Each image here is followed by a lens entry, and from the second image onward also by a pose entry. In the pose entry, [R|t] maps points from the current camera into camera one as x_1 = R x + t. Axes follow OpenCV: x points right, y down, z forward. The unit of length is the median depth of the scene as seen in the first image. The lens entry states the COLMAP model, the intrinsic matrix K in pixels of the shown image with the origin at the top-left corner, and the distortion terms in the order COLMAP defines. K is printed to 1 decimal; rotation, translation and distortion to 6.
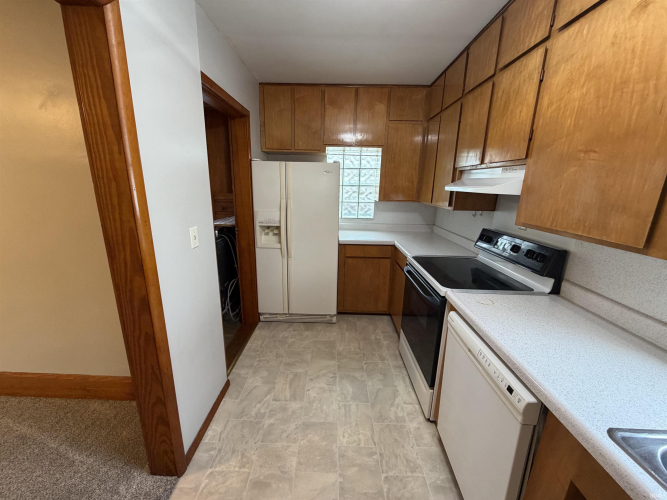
lens RADIAL K [[265.7, 0, 331.2], [0, 265.7, 250.3], [0, 0, 1]] dist [0.000266, 0.000070]
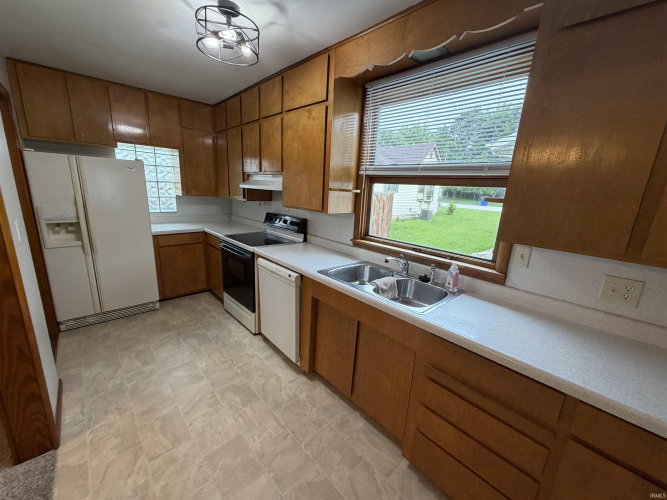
lens RADIAL K [[265.7, 0, 331.2], [0, 265.7, 250.9], [0, 0, 1]] dist [0.000266, 0.000070]
pose [[0.719831, -0.148155, 0.678154, -0.273012], [0.137174, 0.988053, 0.070254, 0.093255], [-0.680460, 0.042454, 0.731554, -0.429516]]
